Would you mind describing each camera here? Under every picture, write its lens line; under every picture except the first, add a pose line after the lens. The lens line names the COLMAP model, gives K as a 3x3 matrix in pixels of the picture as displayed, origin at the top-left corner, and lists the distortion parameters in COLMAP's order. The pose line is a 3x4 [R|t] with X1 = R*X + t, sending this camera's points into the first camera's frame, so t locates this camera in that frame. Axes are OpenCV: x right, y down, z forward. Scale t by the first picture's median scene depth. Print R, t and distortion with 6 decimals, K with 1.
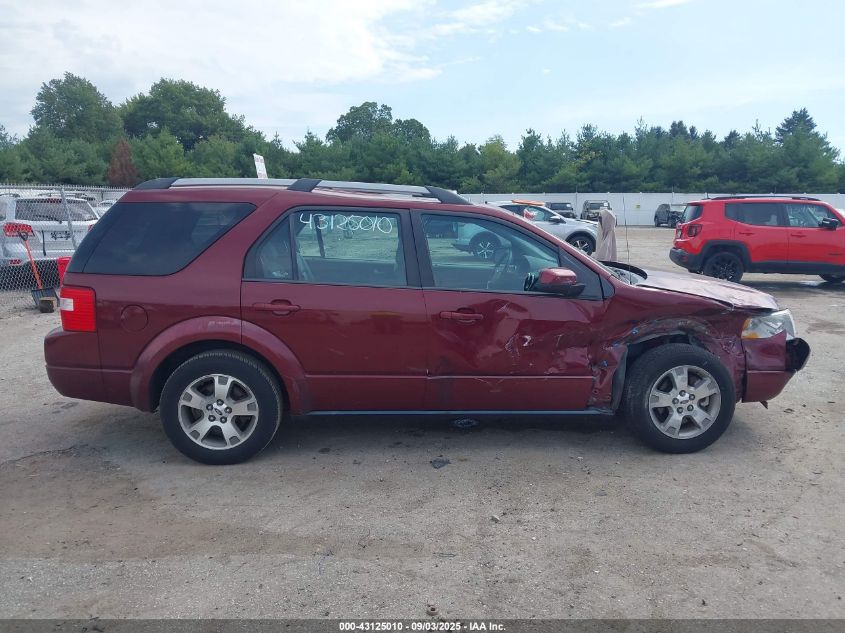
lens RADIAL K [[658.0, 0, 430.6], [0, 658.0, 315.1], [0, 0, 1]] dist [0.043496, -0.061736]
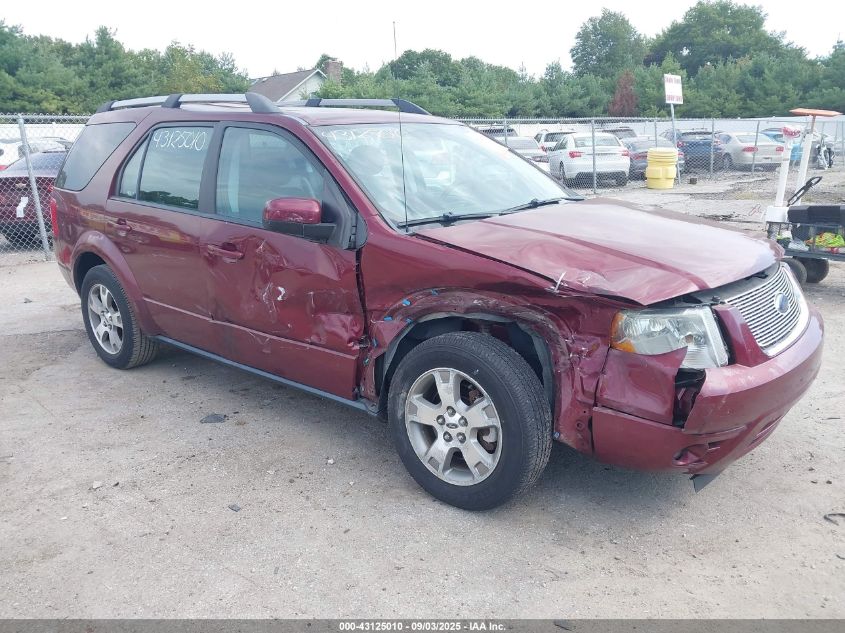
lens RADIAL K [[658.3, 0, 427.8], [0, 658.3, 317.0], [0, 0, 1]] dist [0.030130, -0.058713]
pose [[0.735511, 0.158793, -0.658642, 0.759197], [-0.089918, 0.986425, 0.137407, -0.053659], [0.671520, -0.041841, 0.739804, 0.526728]]
